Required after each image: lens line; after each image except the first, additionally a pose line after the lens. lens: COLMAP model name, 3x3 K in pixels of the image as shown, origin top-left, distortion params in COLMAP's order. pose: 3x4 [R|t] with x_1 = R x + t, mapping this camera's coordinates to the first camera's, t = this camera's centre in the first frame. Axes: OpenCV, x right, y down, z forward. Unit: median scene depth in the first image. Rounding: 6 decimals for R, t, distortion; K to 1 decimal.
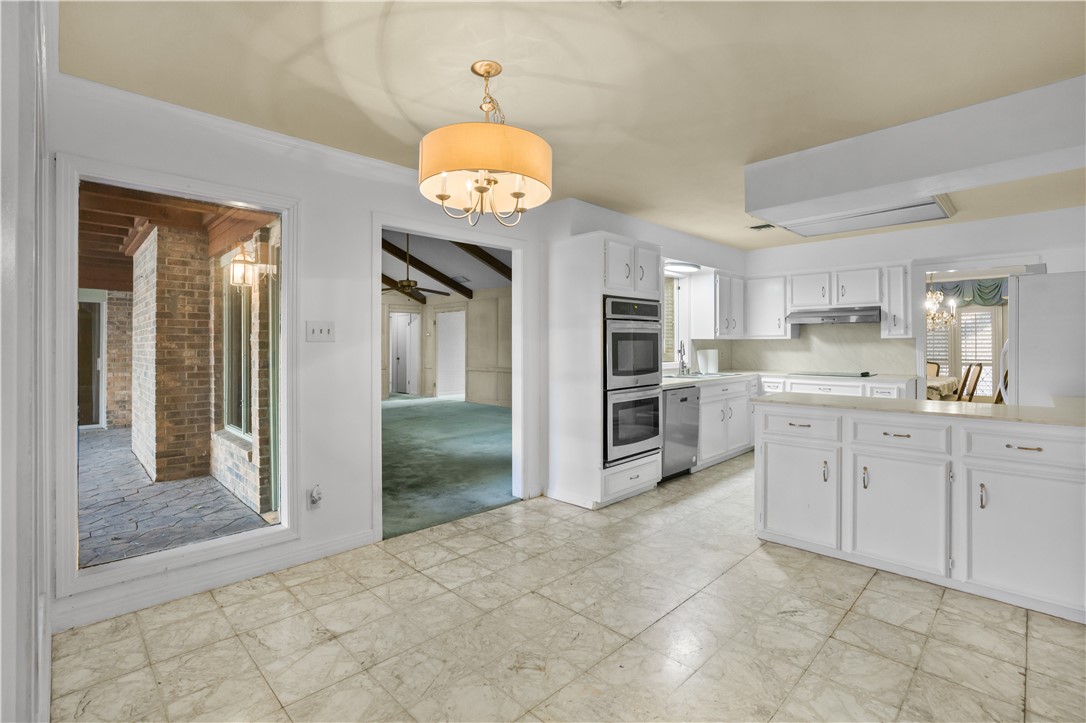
lens RADIAL K [[493.7, 0, 535.2], [0, 493.7, 344.9], [0, 0, 1]] dist [-0.038196, 0.011620]
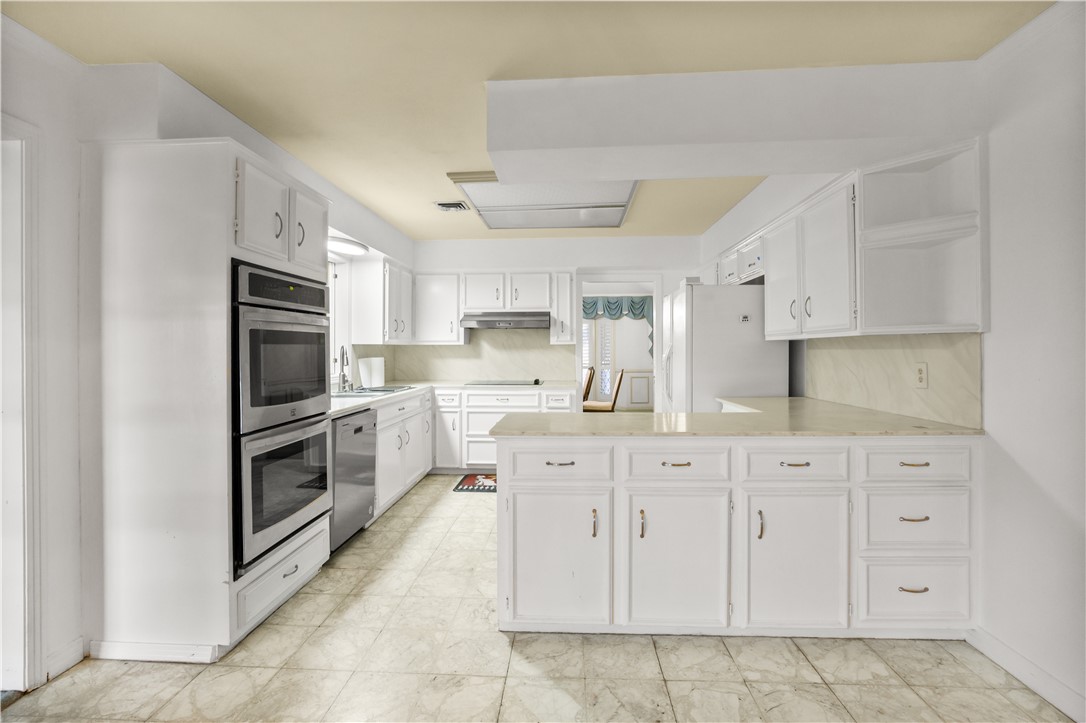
lens RADIAL K [[493.7, 0, 539.4], [0, 493.7, 349.6], [0, 0, 1]] dist [-0.038196, 0.011620]
pose [[0.738184, 0.001039, 0.674598, 0.027137], [0.002515, 0.999988, -0.004292, 0.001436], [-0.674595, 0.004865, 0.738172, 0.380188]]
